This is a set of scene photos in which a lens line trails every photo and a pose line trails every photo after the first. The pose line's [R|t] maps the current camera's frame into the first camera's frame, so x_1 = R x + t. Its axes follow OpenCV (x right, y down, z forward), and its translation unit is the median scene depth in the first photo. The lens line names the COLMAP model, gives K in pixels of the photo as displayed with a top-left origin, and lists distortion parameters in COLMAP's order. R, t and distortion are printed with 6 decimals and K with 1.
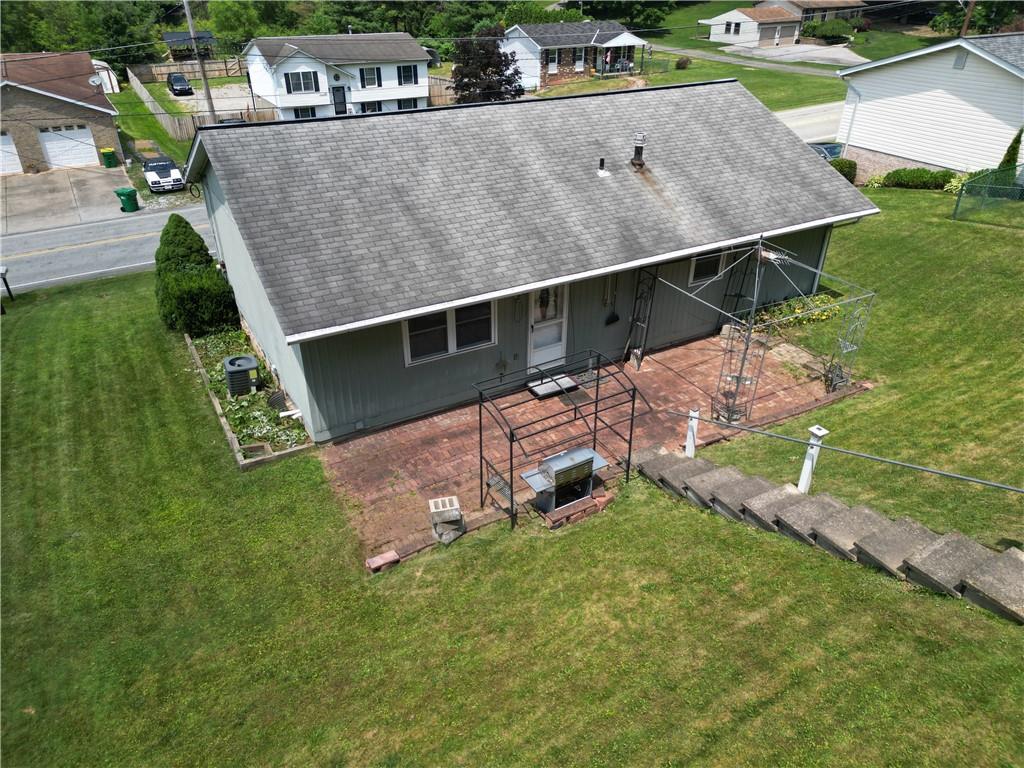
lens RADIAL K [[714.7, 0, 518.7], [0, 714.7, 387.3], [0, 0, 1]] dist [0.068824, -0.062164]
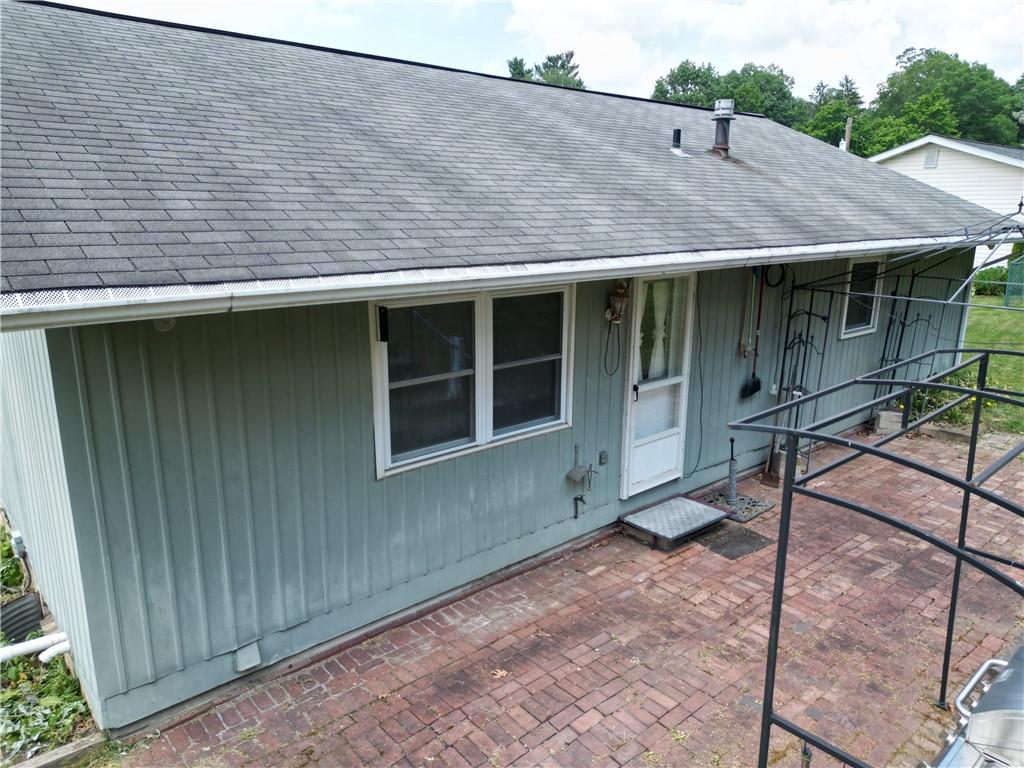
lens RADIAL K [[714.7, 0, 505.7], [0, 714.7, 380.1], [0, 0, 1]] dist [0.068824, -0.062164]
pose [[0.983166, -0.050644, 0.175557, -0.136498], [0.101459, 0.950395, -0.294032, 0.036017], [-0.151957, 0.306894, 0.939534, 0.541648]]
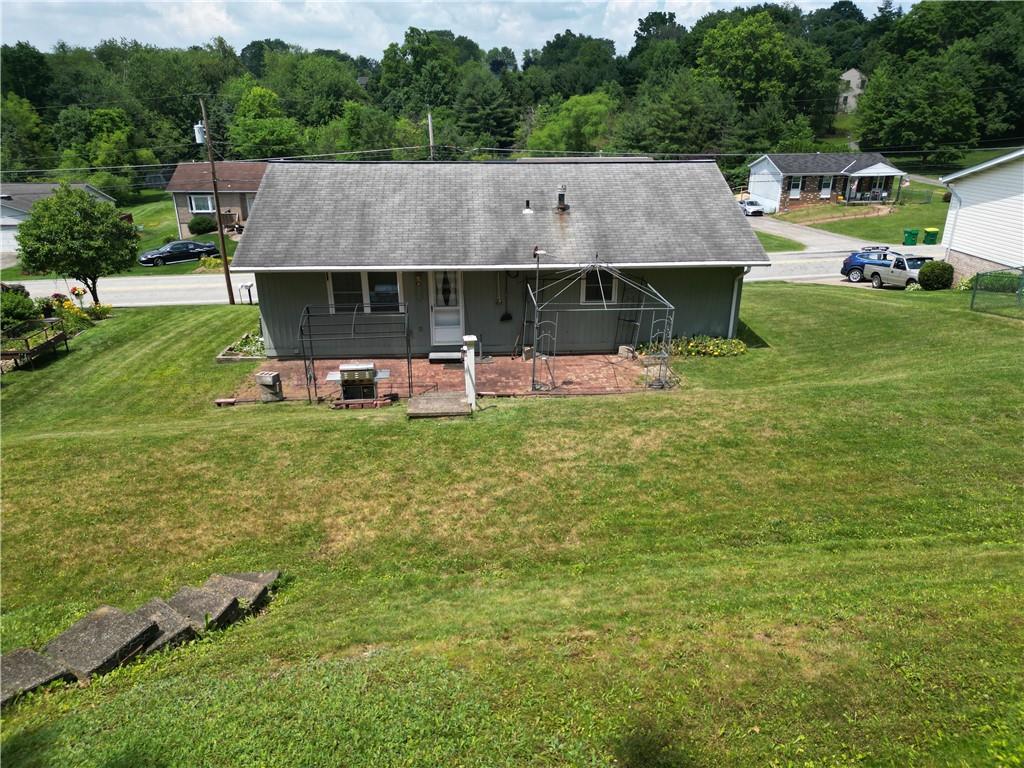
lens RADIAL K [[714.7, 0, 509.3], [0, 714.7, 383.3], [0, 0, 1]] dist [0.068824, -0.062164]
pose [[0.902306, 0.150594, -0.403937, 0.677699], [-0.217796, 0.967869, -0.125672, 0.180571], [0.372032, 0.201370, 0.906114, -0.133908]]
